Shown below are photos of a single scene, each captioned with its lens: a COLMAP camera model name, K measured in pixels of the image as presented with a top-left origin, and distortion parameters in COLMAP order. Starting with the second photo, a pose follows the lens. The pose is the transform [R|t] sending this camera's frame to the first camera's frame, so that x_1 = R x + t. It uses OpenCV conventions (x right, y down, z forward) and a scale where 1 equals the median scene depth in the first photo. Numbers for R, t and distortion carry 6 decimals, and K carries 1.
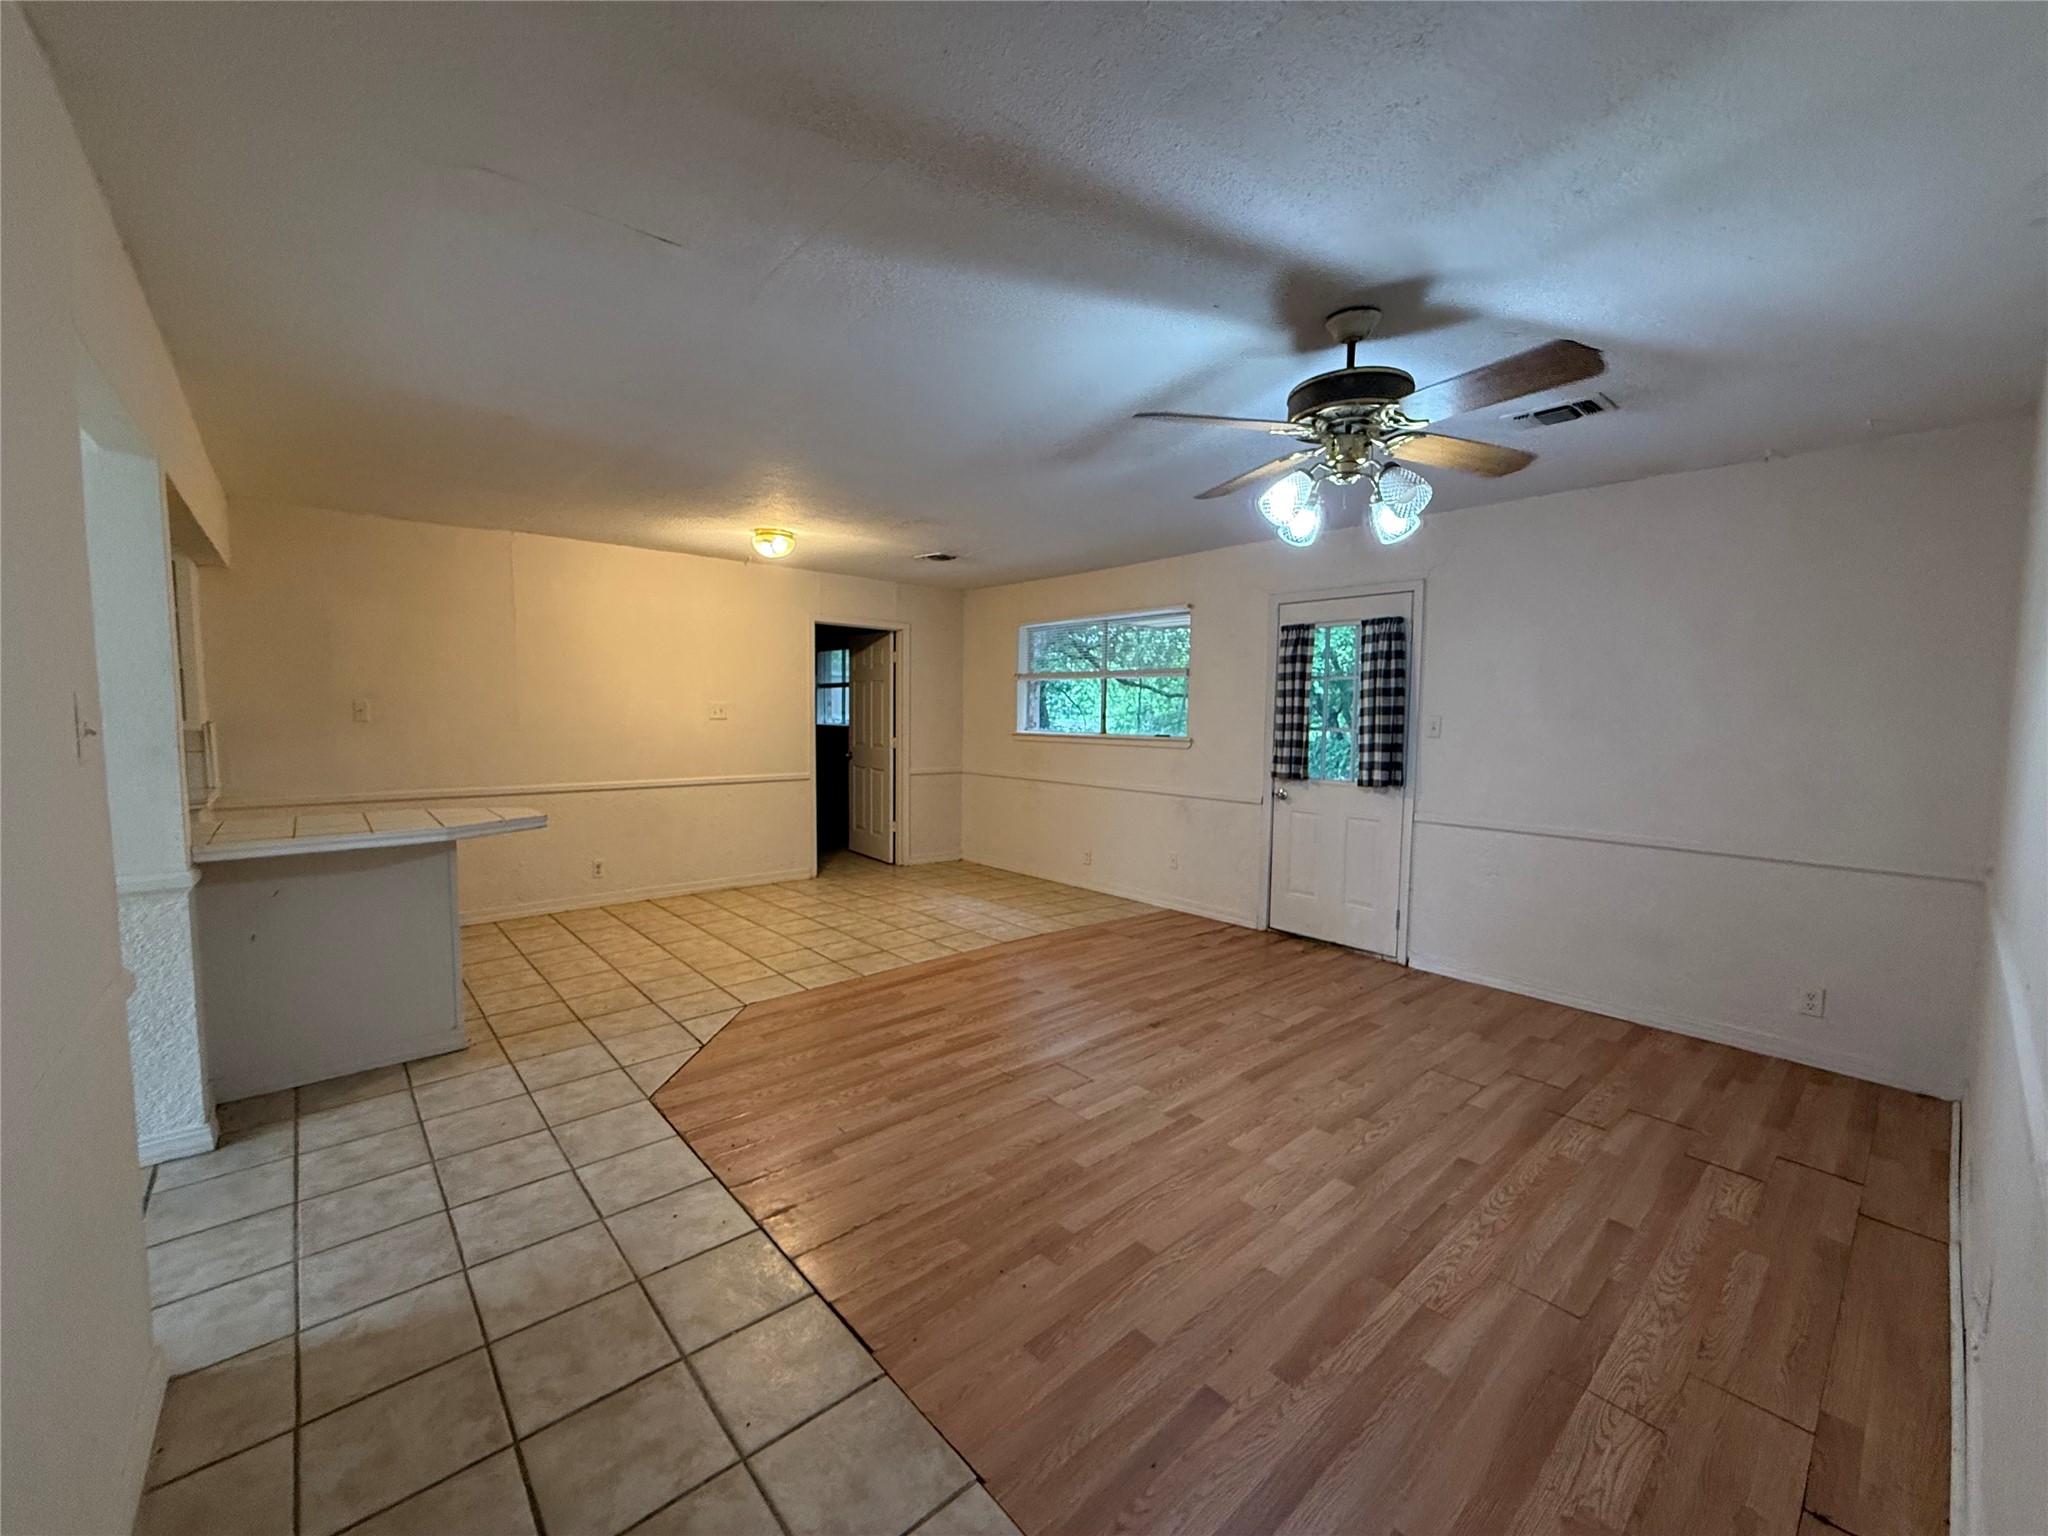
lens RADIAL K [[818.6, 0, 1018.5], [0, 818.6, 771.4], [0, 0, 1]] dist [0.000459, -0.000001]
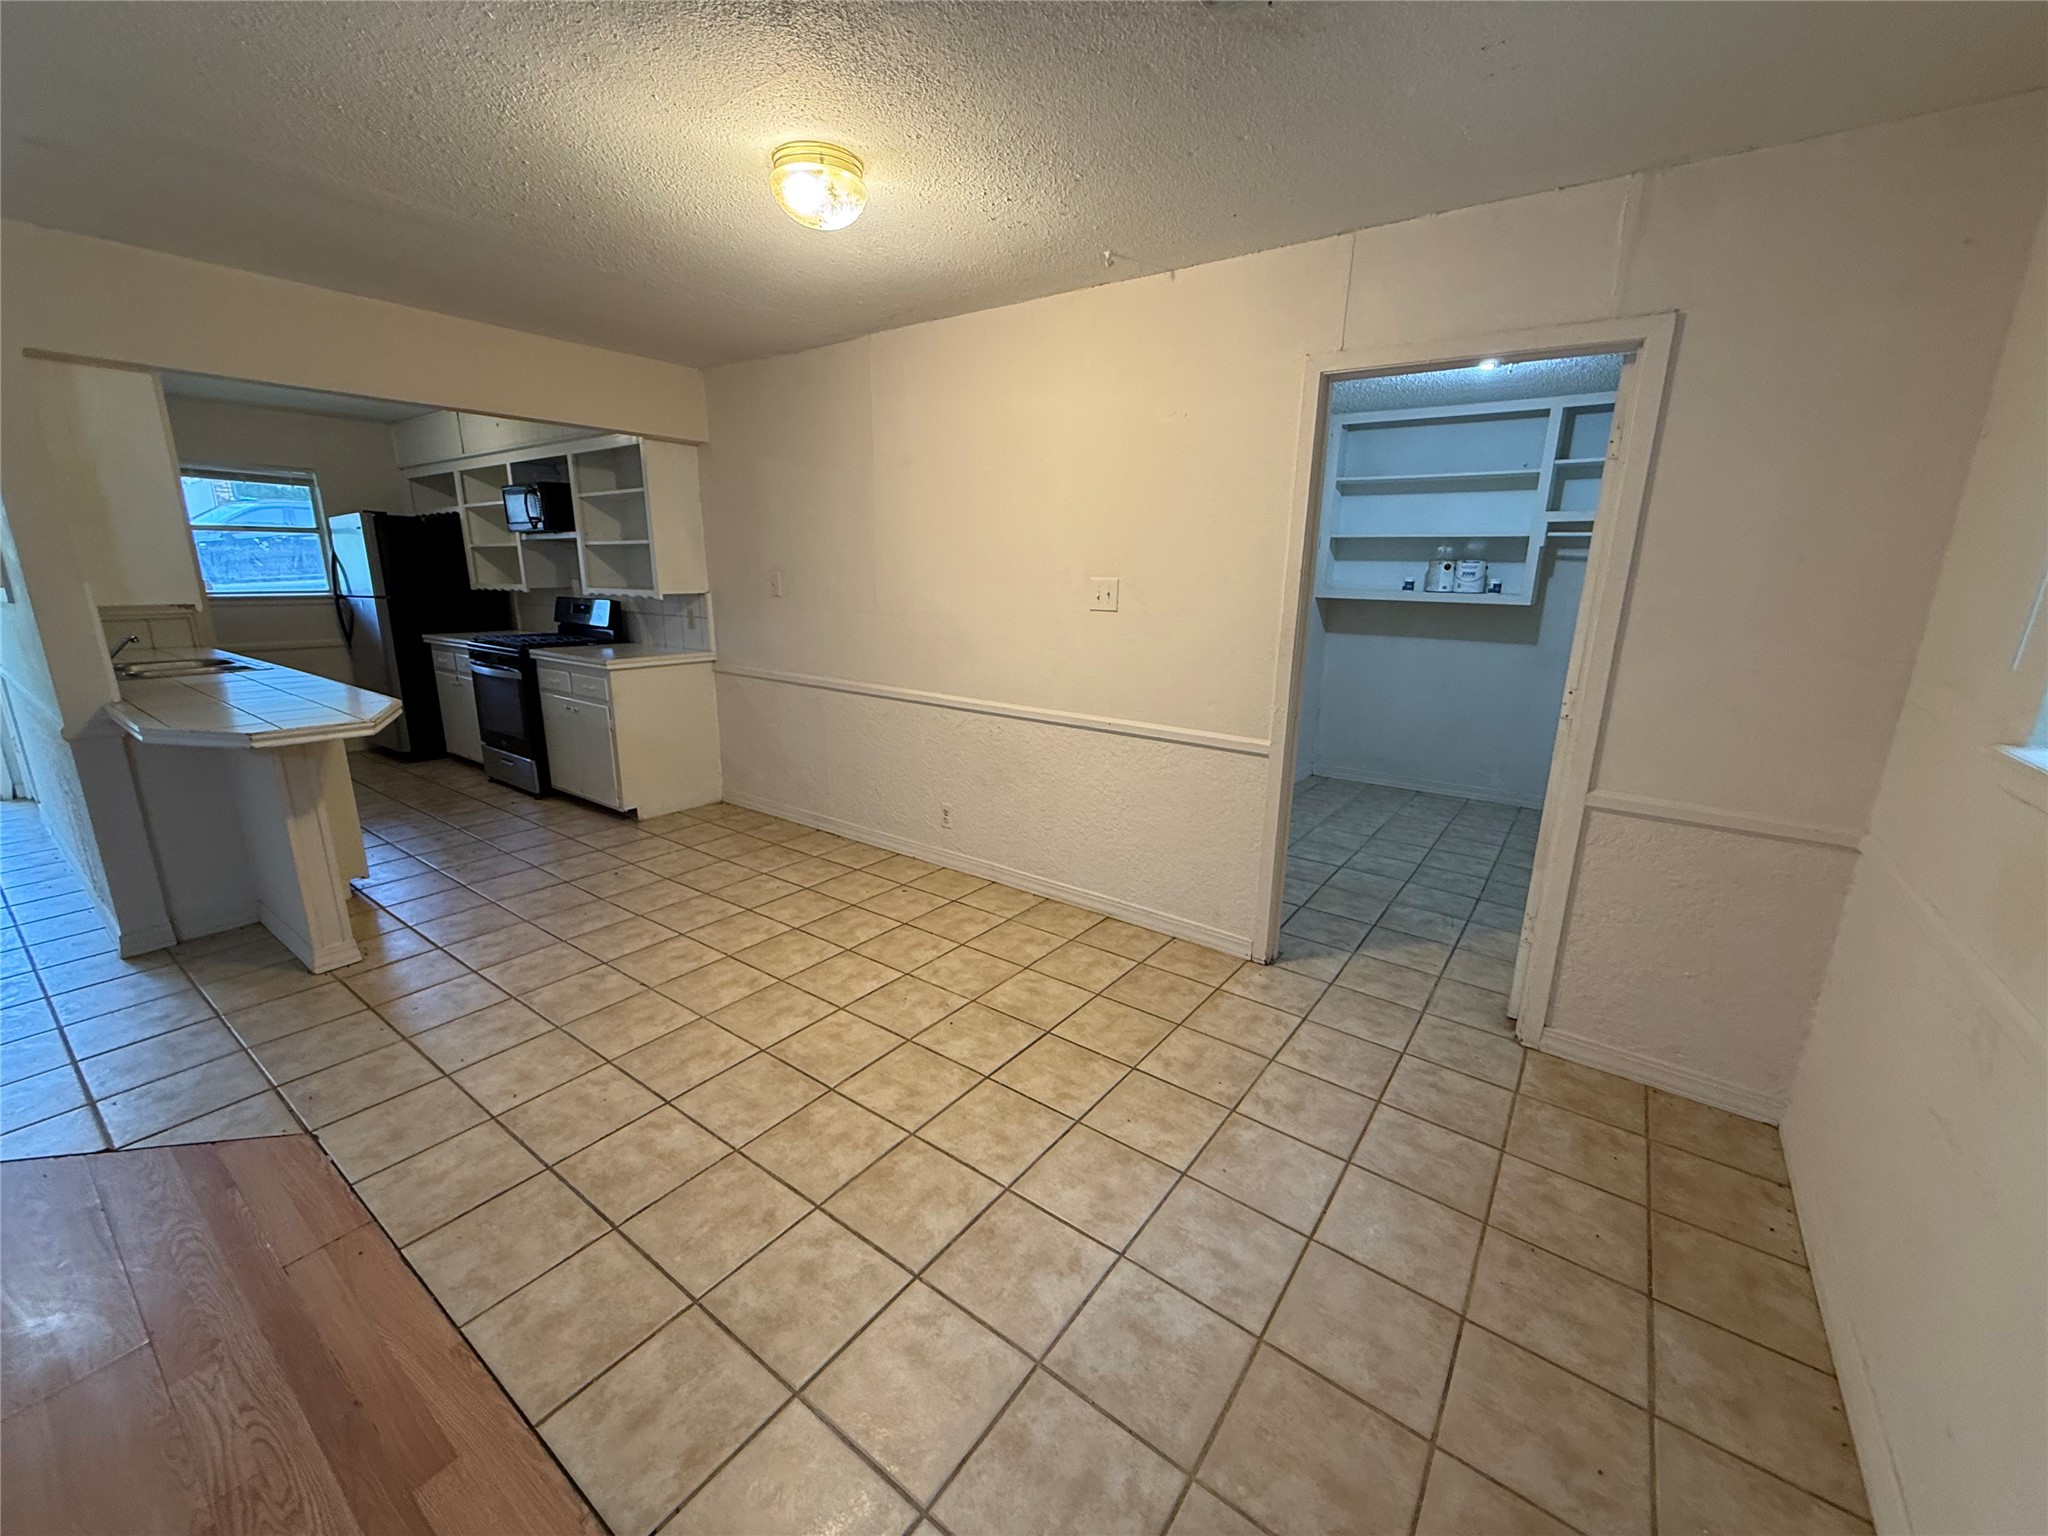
lens RADIAL K [[818.6, 0, 1021.2], [0, 818.6, 766.7], [0, 0, 1]] dist [0.000459, -0.000001]
pose [[0.213987, 0.226733, -0.950159, 0.216406], [-0.084886, 0.973326, 0.213144, -0.103649], [0.973141, 0.035045, 0.227526, 1.170790]]
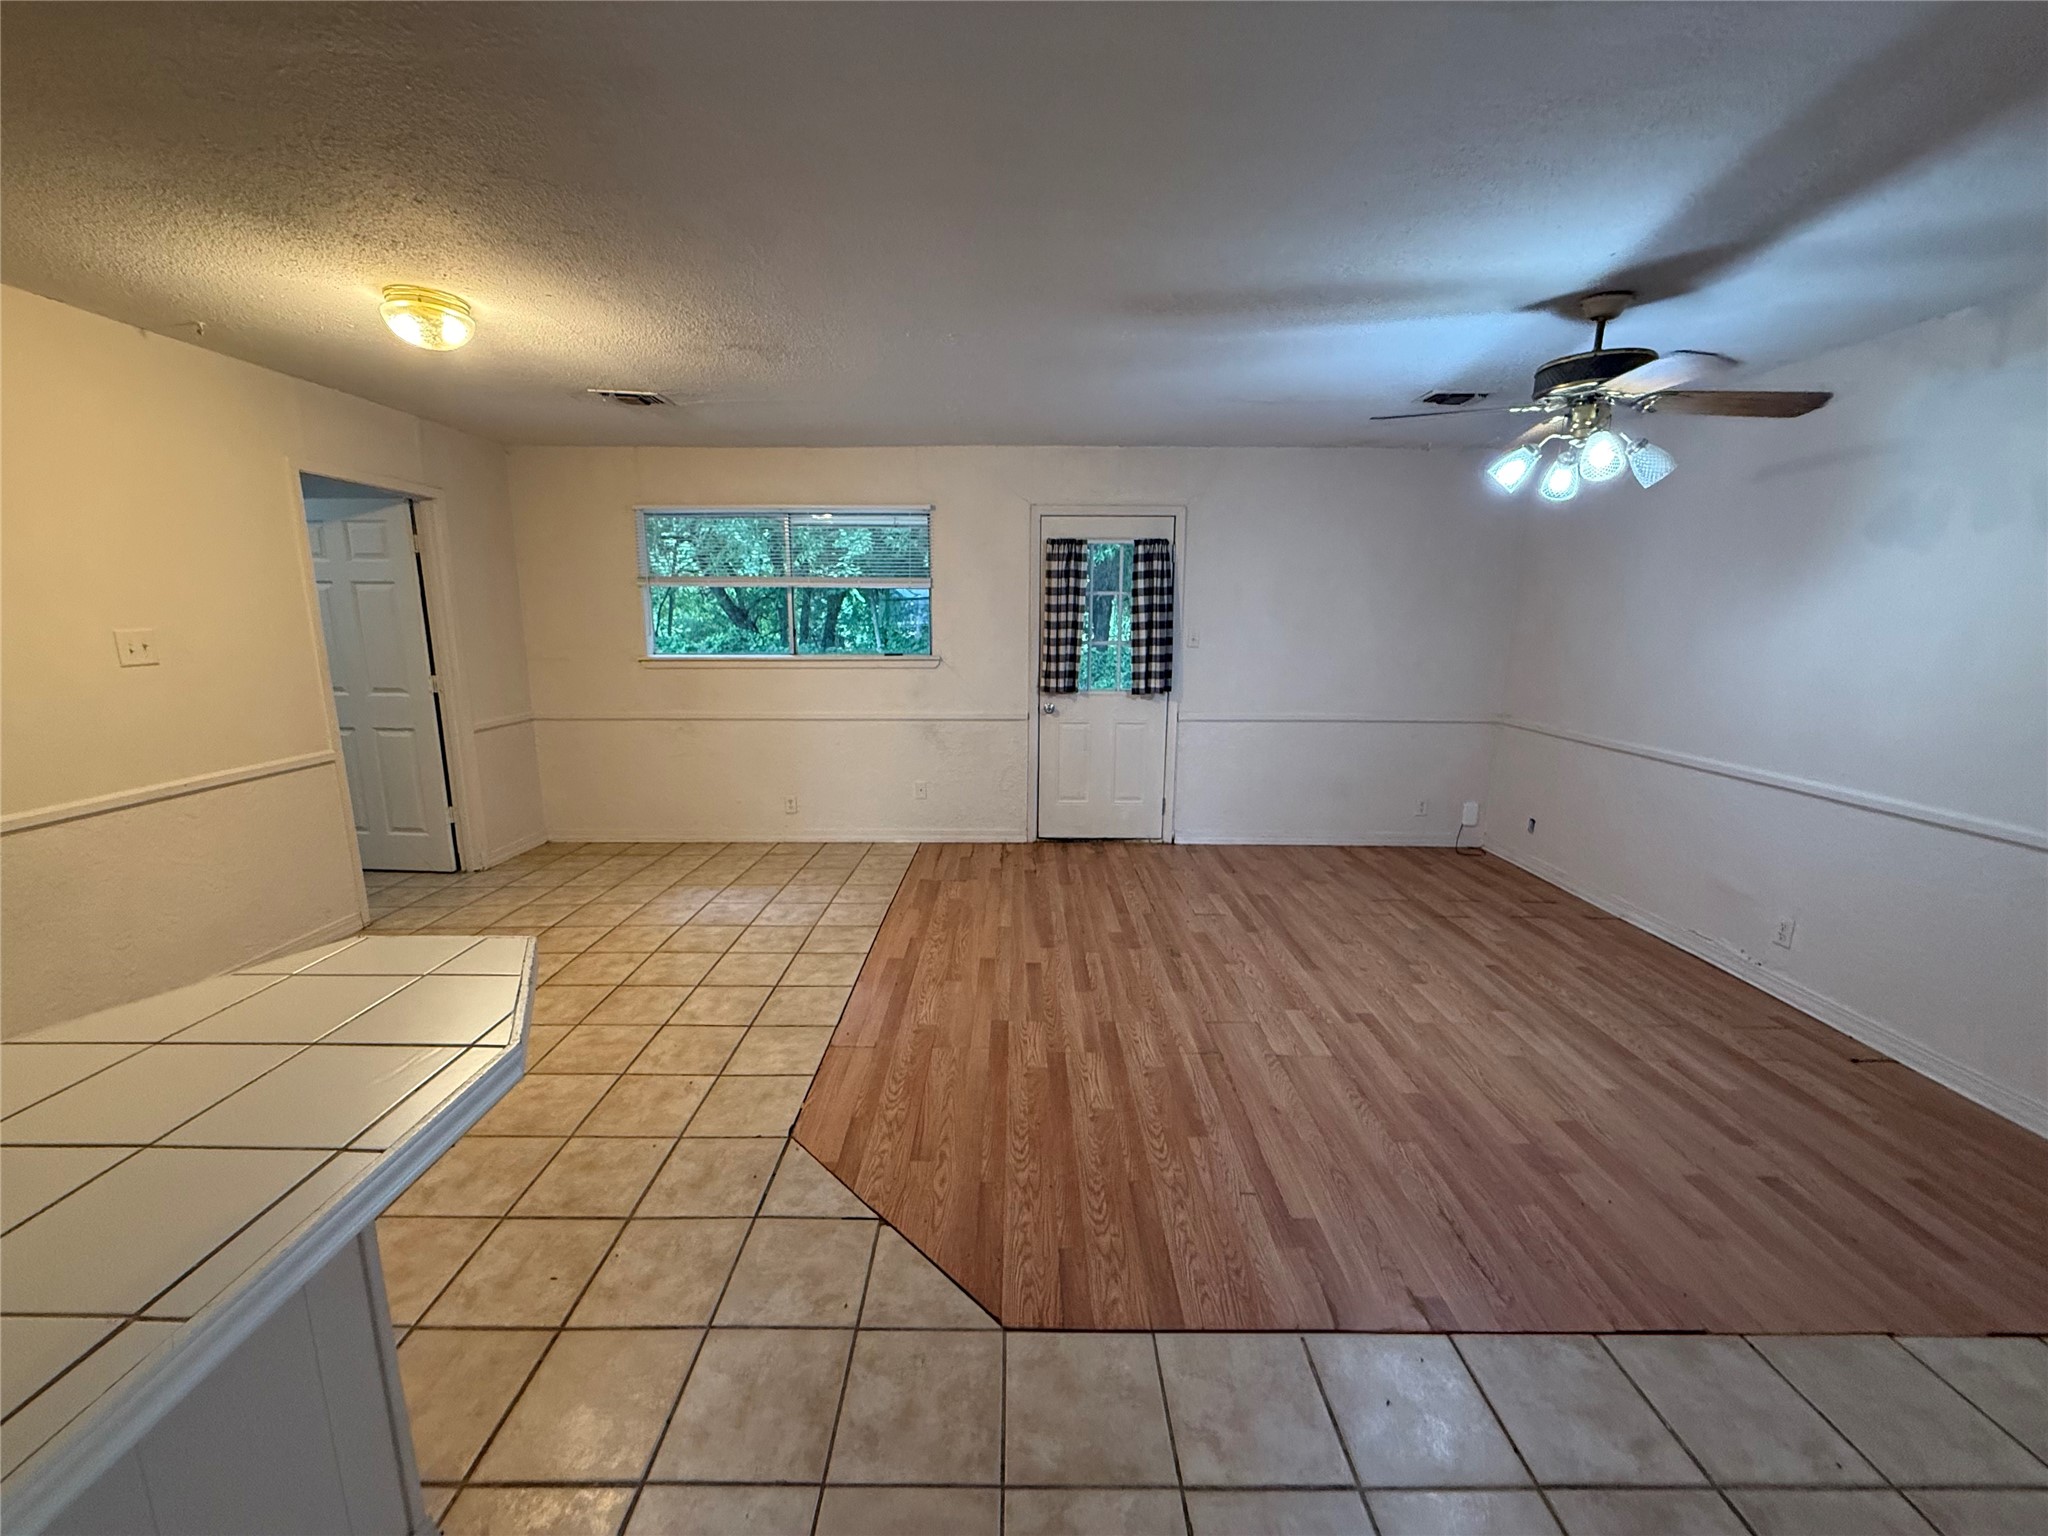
lens RADIAL K [[818.6, 0, 1021.8], [0, 818.6, 765.3], [0, 0, 1]] dist [0.000459, -0.000001]
pose [[0.656017, -0.149647, 0.739762, -0.553850], [0.060300, 0.987405, 0.146270, -0.062342], [-0.752334, -0.051348, 0.656778, 0.417352]]
